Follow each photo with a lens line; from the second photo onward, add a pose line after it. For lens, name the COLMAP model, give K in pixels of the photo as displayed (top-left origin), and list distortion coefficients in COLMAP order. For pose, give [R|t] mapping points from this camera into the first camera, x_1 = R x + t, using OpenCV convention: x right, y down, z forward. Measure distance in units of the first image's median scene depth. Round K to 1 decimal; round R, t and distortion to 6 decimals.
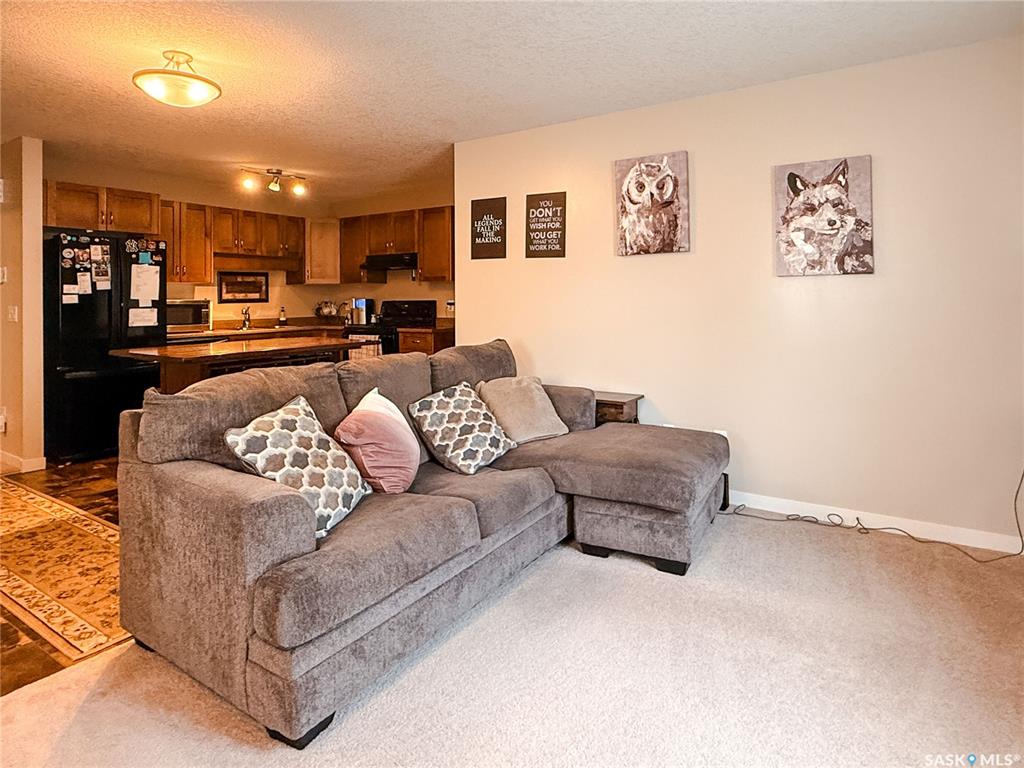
lens RADIAL K [[597.0, 0, 511.2], [0, 597.0, 297.1], [0, 0, 1]] dist [0.008428, -0.000065]
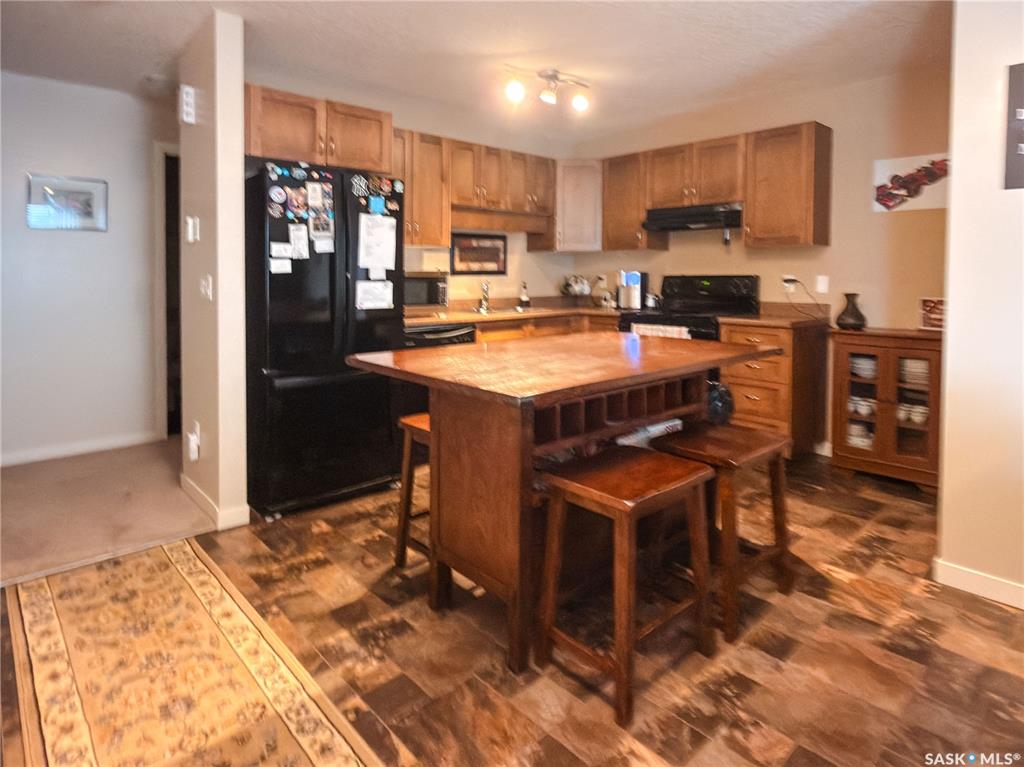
lens RADIAL K [[592.3, 0, 508.4], [0, 592.3, 294.5], [0, 0, 1]] dist [0.004207, 0.001877]
pose [[0.968041, 0.020227, -0.249975, -0.269183], [-0.011302, 0.999248, 0.037087, 0.006304], [0.250537, -0.033076, 0.967542, 0.353033]]
